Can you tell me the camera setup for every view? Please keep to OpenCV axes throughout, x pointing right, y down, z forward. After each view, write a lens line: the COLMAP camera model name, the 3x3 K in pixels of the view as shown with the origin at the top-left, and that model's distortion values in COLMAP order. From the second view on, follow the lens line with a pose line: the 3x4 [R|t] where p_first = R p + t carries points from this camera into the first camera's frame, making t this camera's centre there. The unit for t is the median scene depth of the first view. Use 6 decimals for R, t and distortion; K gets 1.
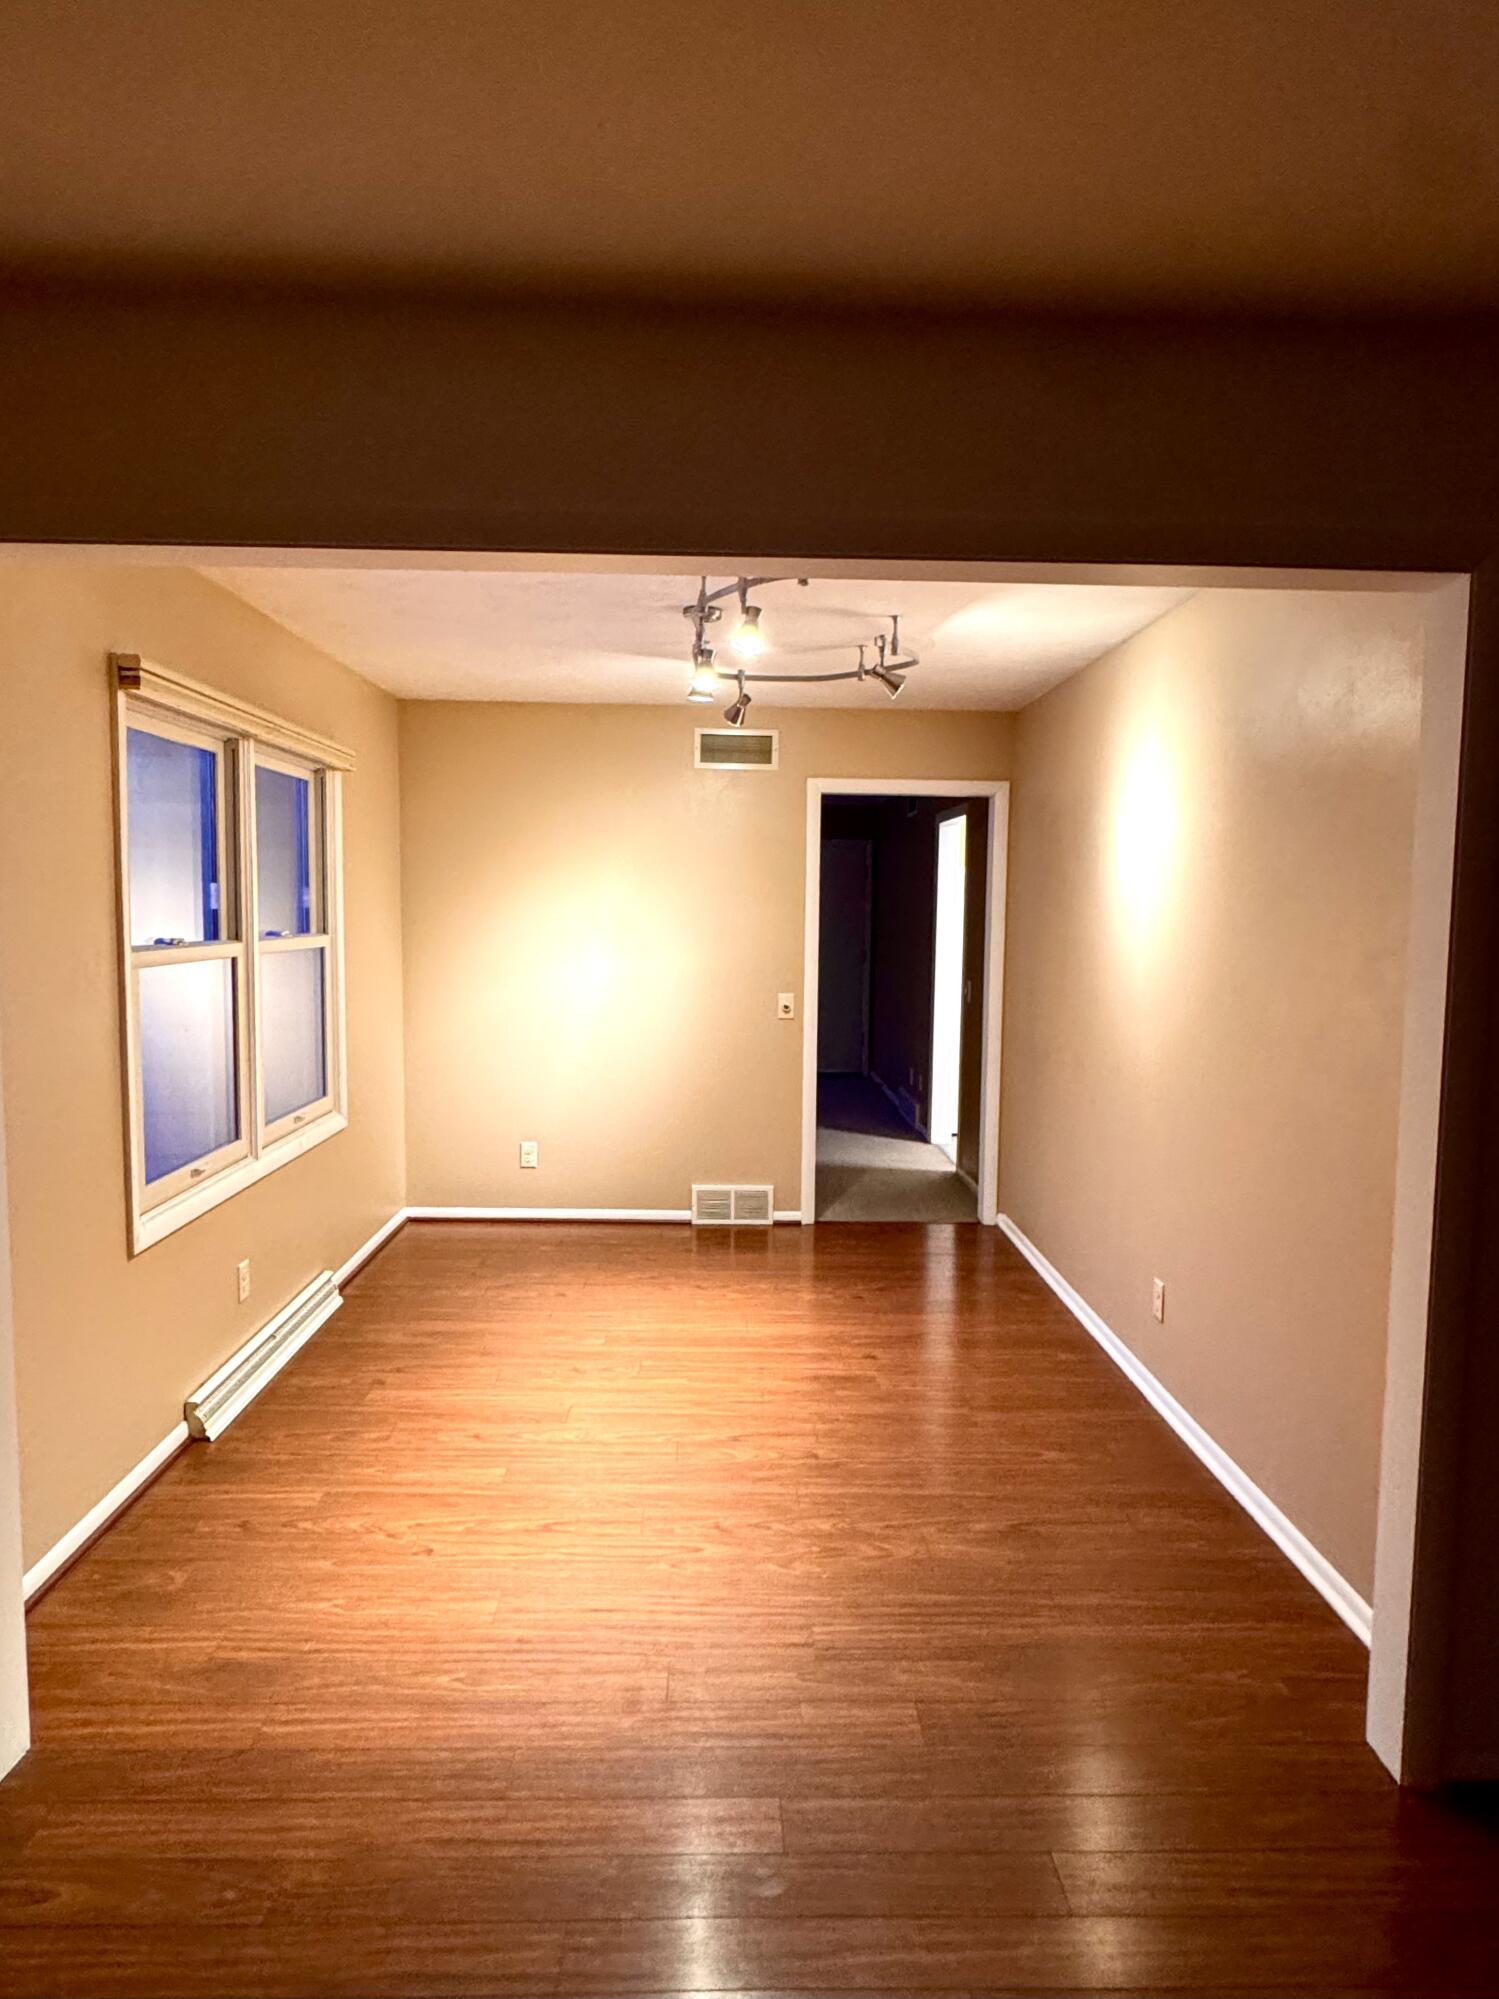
lens RADIAL K [[1174.1, 0, 760.1], [0, 1174.1, 1007.0], [0, 0, 1]] dist [-0.005549, 0.001052]
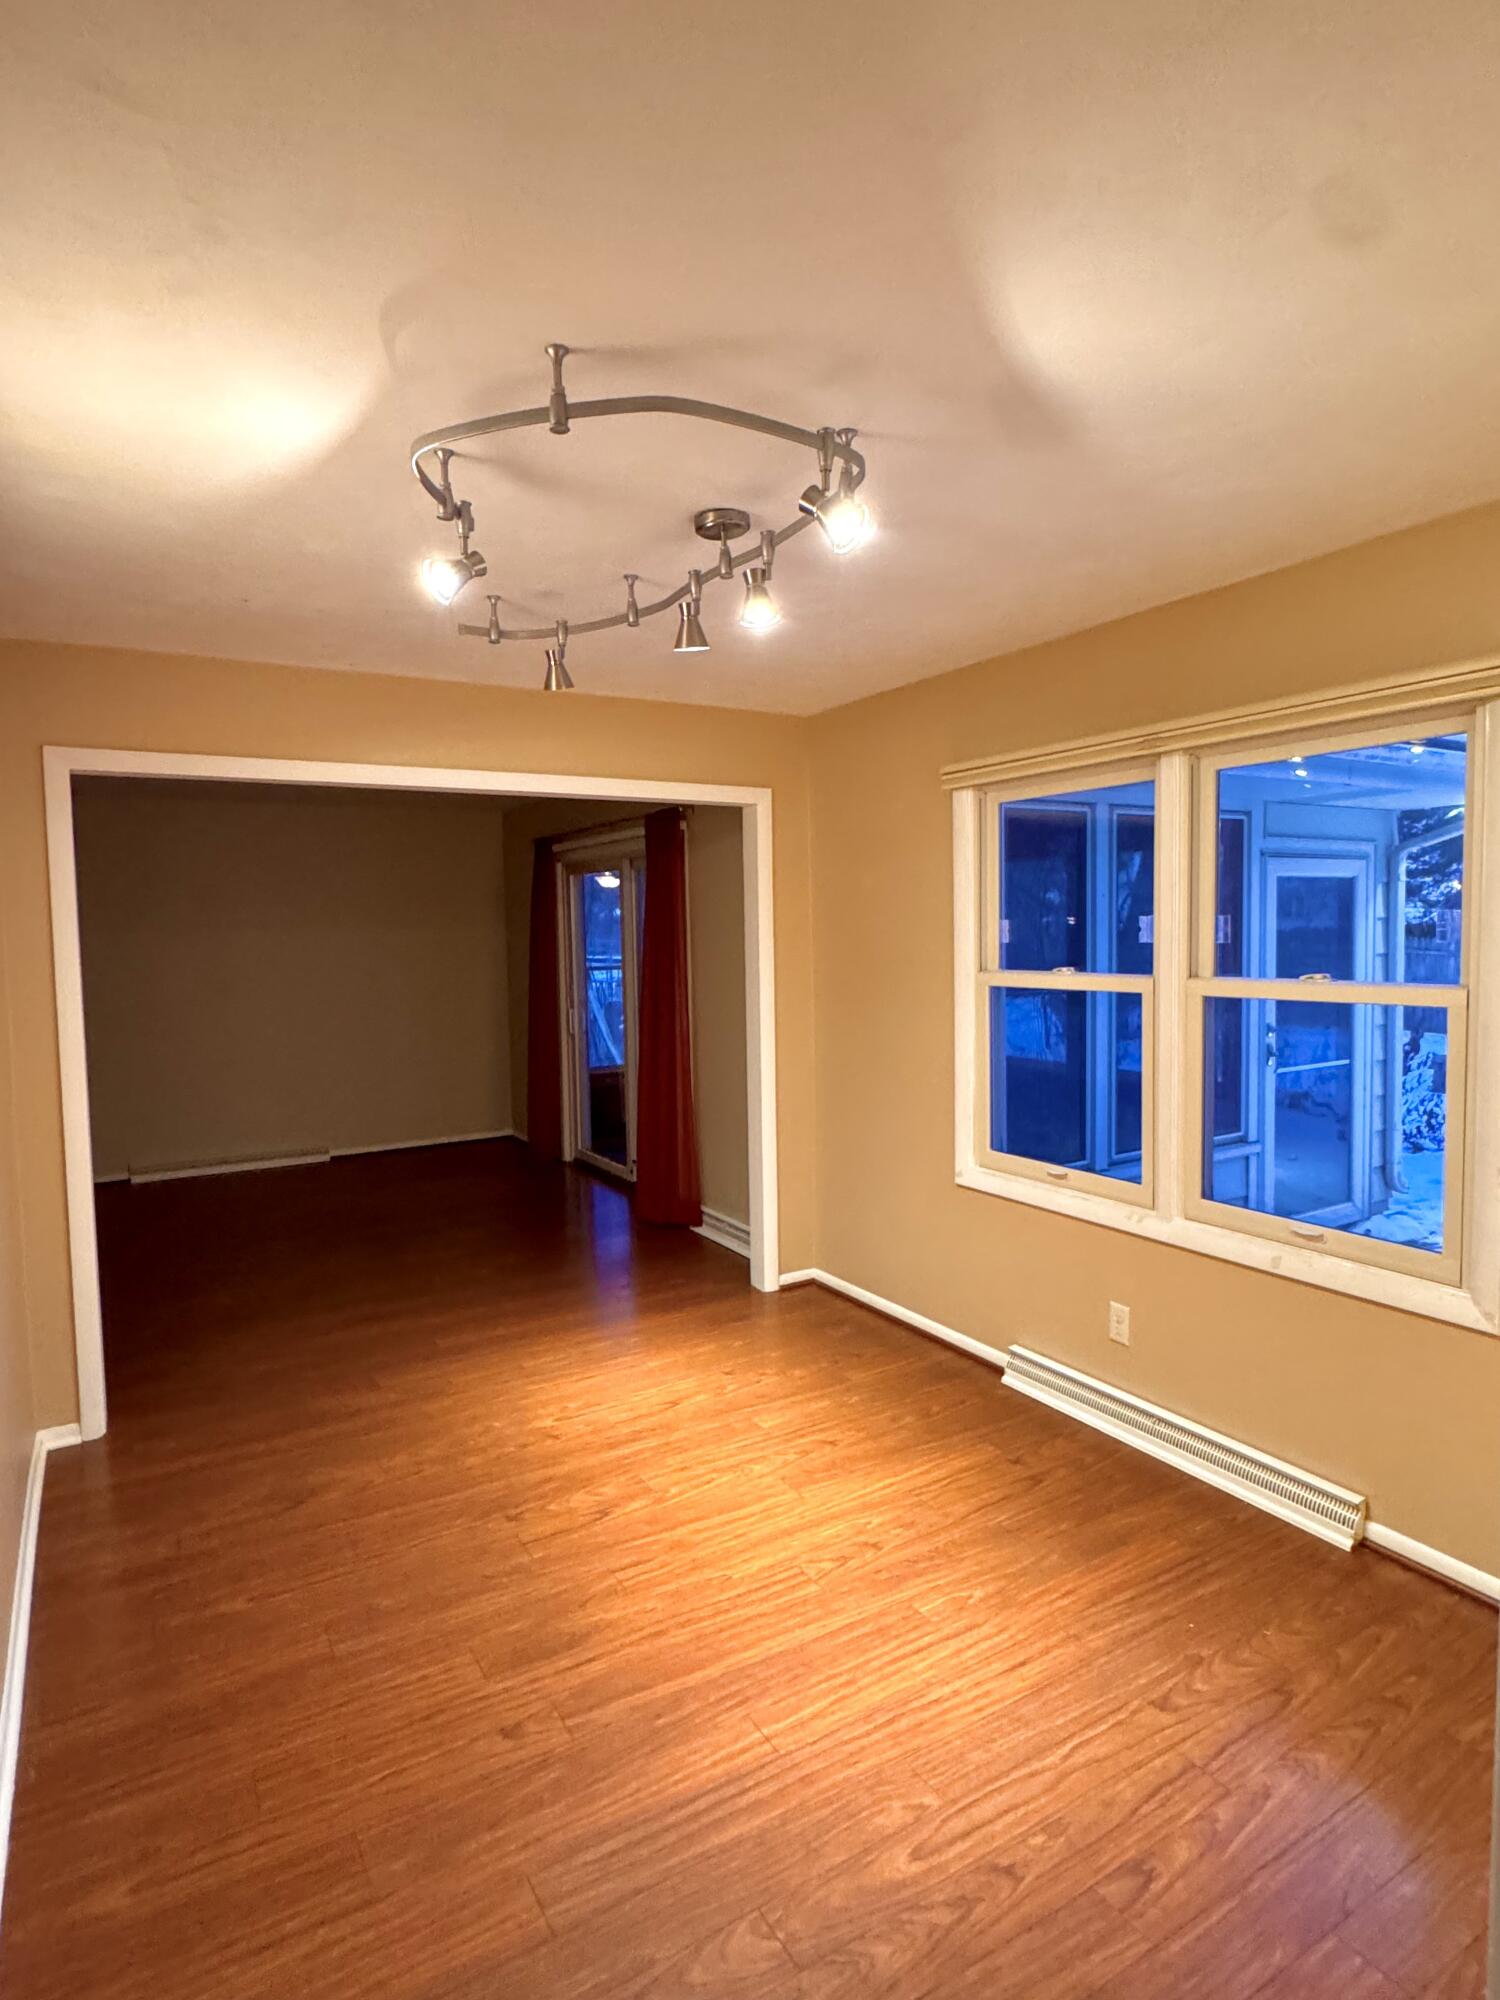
lens RADIAL K [[1112.9, 0, 771.3], [0, 1112.9, 1008.3], [0, 0, 1]] dist [-0.010933, 0.004117]
pose [[-0.870976, 0.036952, -0.489934, 0.272937], [-0.035559, 0.989812, 0.137869, -0.153897], [0.490037, 0.137502, -0.860788, 1.718650]]
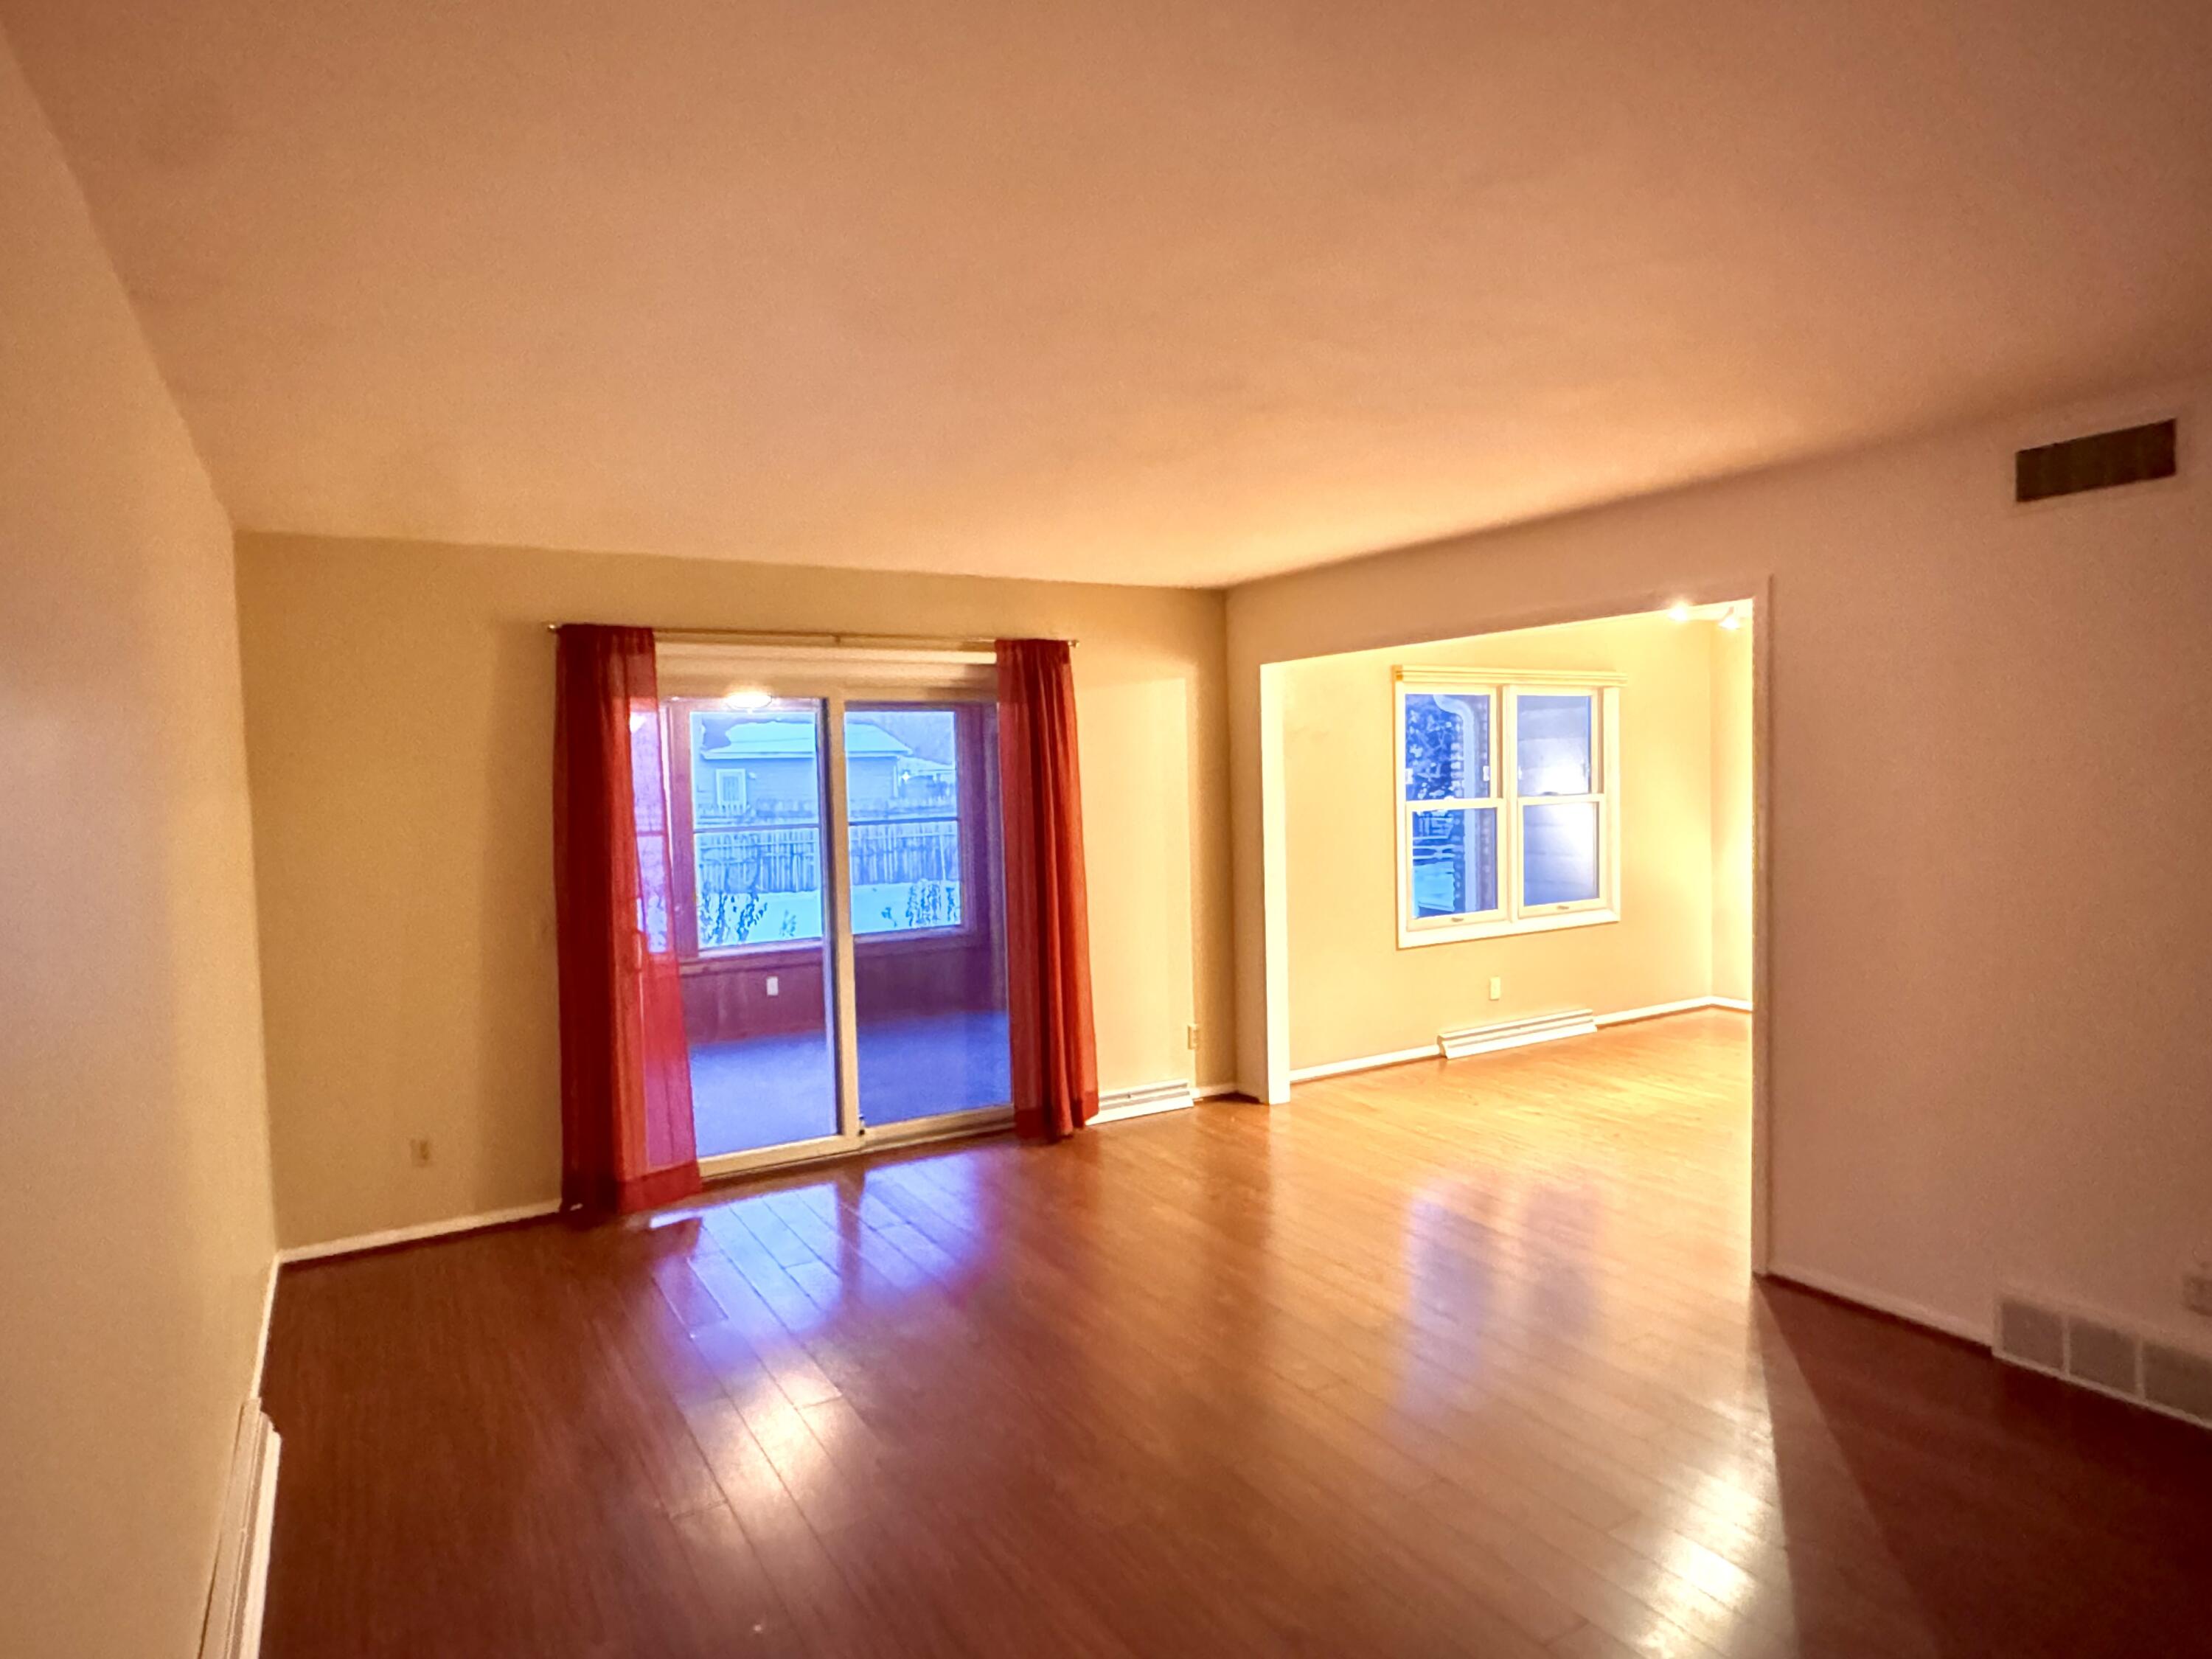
lens RADIAL K [[1299.2, 0, 1107.8], [0, 1299.2, 823.0], [0, 0, 1]] dist [-0.005549, 0.001052]
pose [[0.476661, 0.009091, -0.879040, 1.069735], [-0.038067, 0.999222, -0.010308, 0.024861], [0.878262, 0.038376, 0.476637, -0.494525]]
